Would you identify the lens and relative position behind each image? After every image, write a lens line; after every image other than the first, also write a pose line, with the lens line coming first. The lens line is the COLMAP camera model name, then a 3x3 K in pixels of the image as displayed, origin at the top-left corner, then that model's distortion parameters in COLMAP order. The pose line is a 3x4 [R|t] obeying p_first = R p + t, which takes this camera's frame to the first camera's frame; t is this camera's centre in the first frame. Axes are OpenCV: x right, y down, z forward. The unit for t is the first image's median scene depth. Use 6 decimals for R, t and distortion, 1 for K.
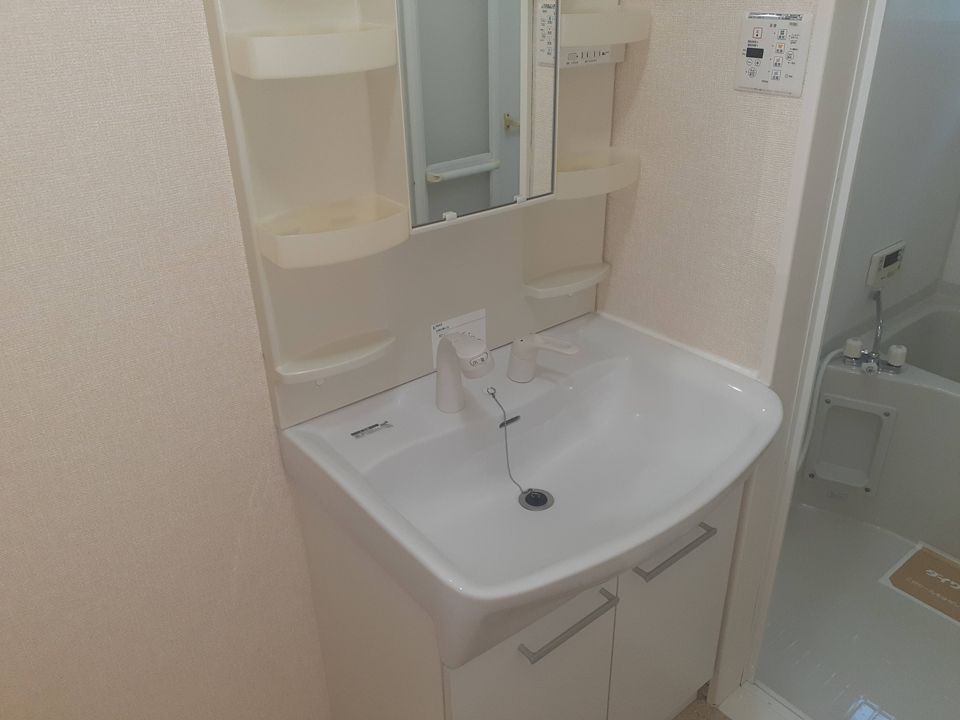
lens RADIAL K [[774.8, 0, 491.0], [0, 774.8, 347.3], [0, 0, 1]] dist [0.052319, -0.086387]
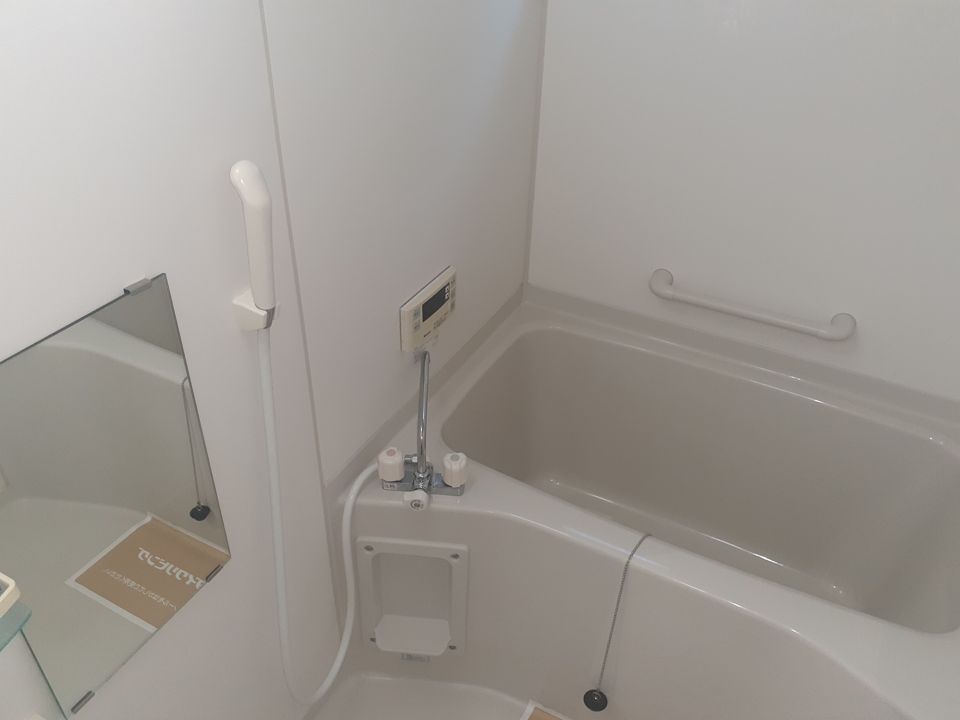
lens RADIAL K [[774.8, 0, 491.0], [0, 774.8, 347.3], [0, 0, 1]] dist [0.052319, -0.086387]
pose [[0.918548, -0.182477, 0.350674, 0.333427], [0.131762, 0.977686, 0.163614, -0.176538], [-0.372705, -0.104082, 0.922094, 0.409428]]
